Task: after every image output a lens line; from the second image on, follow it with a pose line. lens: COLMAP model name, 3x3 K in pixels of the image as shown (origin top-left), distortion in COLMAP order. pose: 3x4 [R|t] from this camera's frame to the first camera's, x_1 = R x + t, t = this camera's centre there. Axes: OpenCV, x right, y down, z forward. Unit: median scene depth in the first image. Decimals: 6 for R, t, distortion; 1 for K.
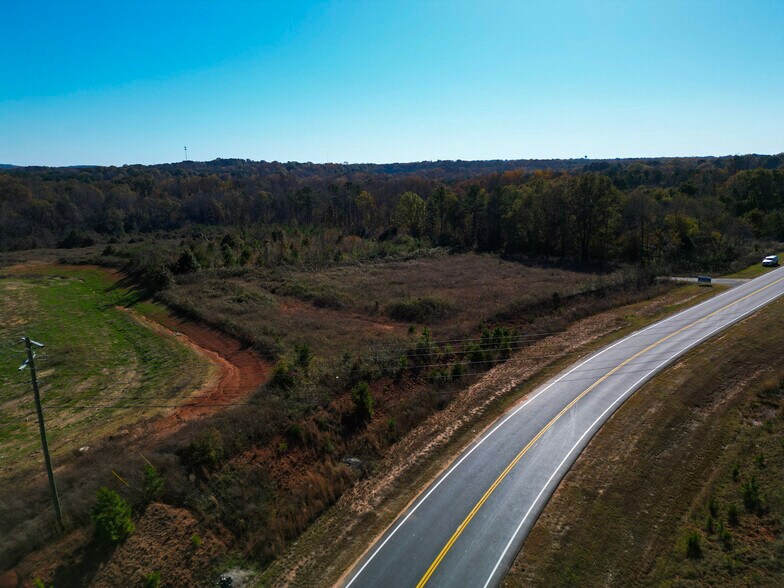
lens RADIAL K [[543.9, 0, 389.8], [0, 543.9, 298.5], [0, 0, 1]] dist [0.077238, -0.071355]
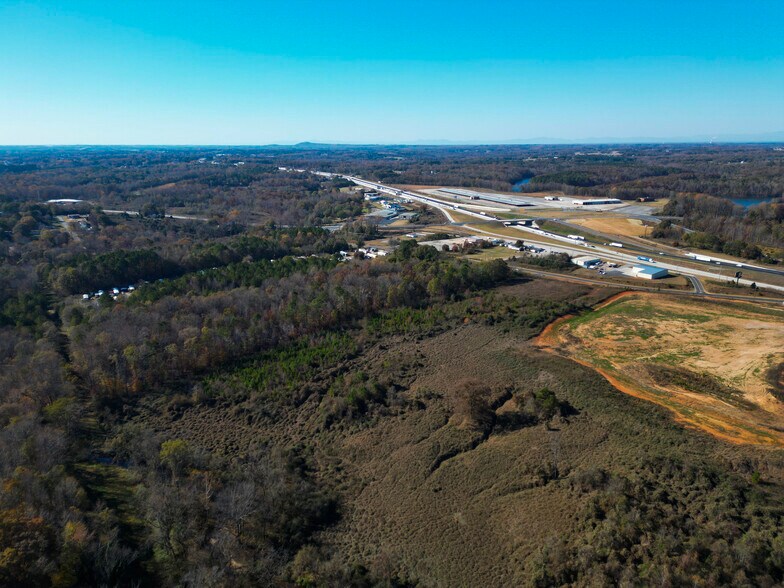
lens RADIAL K [[543.9, 0, 389.7], [0, 543.9, 290.6], [0, 0, 1]] dist [0.077238, -0.071355]
pose [[-0.092826, -0.242613, 0.965672, -2.188312], [0.240525, 0.935672, 0.258197, -0.796717], [-0.966194, 0.256235, -0.028500, 1.301118]]
